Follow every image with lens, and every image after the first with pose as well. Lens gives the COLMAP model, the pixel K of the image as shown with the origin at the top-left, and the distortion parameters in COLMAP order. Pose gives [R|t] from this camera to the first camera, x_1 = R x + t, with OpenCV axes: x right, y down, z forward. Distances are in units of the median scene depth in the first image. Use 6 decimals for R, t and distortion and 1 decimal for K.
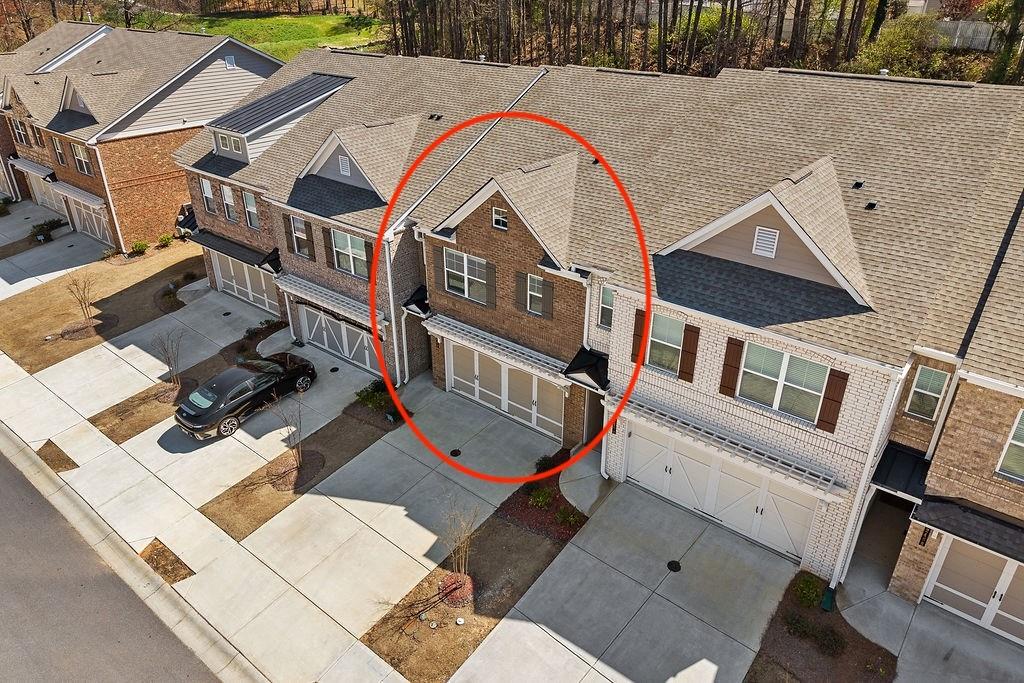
lens RADIAL K [[686.7, 0, 513.6], [0, 686.7, 323.3], [0, 0, 1]] dist [0.003572, -0.002870]
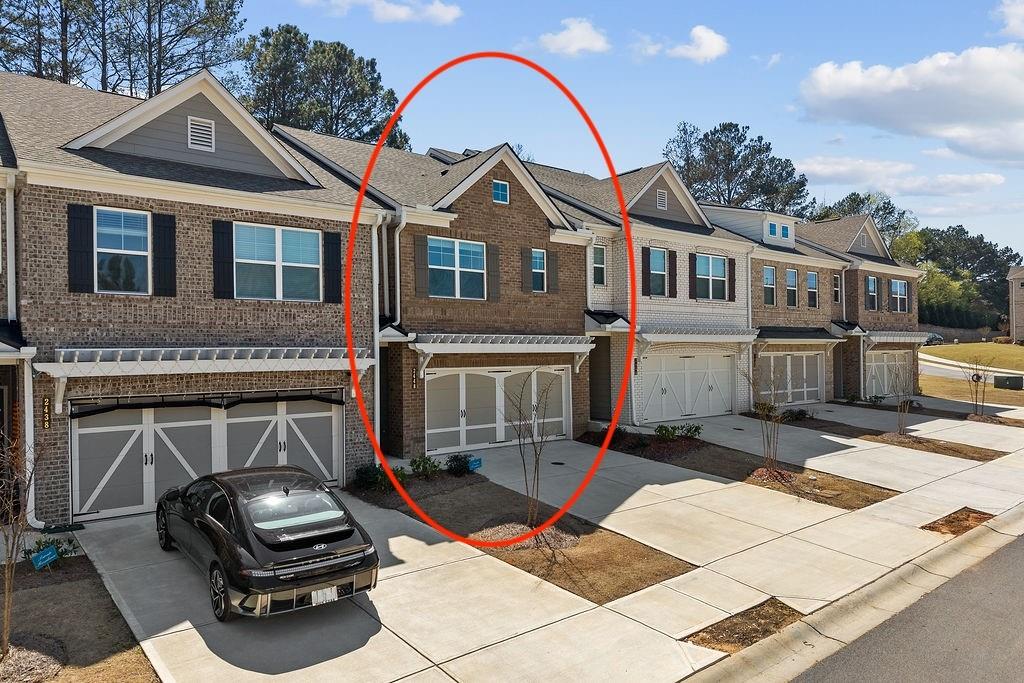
lens RADIAL K [[704.2, 0, 523.8], [0, 704.2, 359.1], [0, 0, 1]] dist [0.007646, -0.003208]
pose [[0.196887, -0.009434, 0.980381, -0.881246], [0.456918, 0.885606, -0.083239, 0.132284], [-0.867445, 0.464342, 0.178675, 0.833608]]
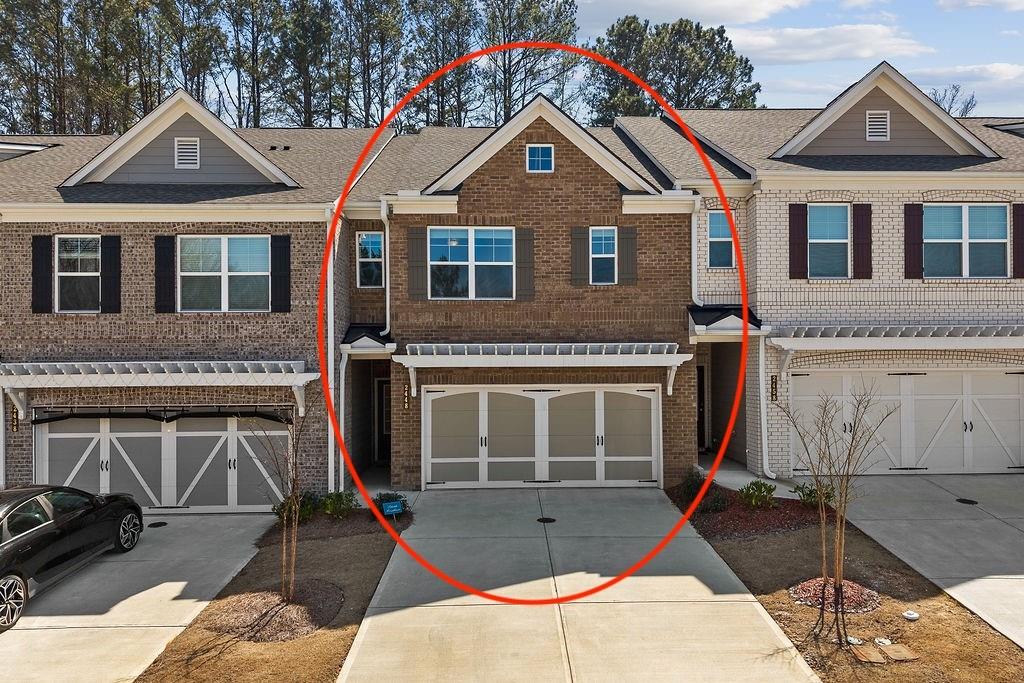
lens RADIAL K [[735.5, 0, 524.1], [0, 735.5, 369.4], [0, 0, 1]] dist [-0.002055, 0.003849]
pose [[0.761718, -0.008210, 0.647856, -0.493556], [0.301586, 0.889482, -0.343318, 0.281737], [-0.573438, 0.456896, 0.680011, 0.536979]]
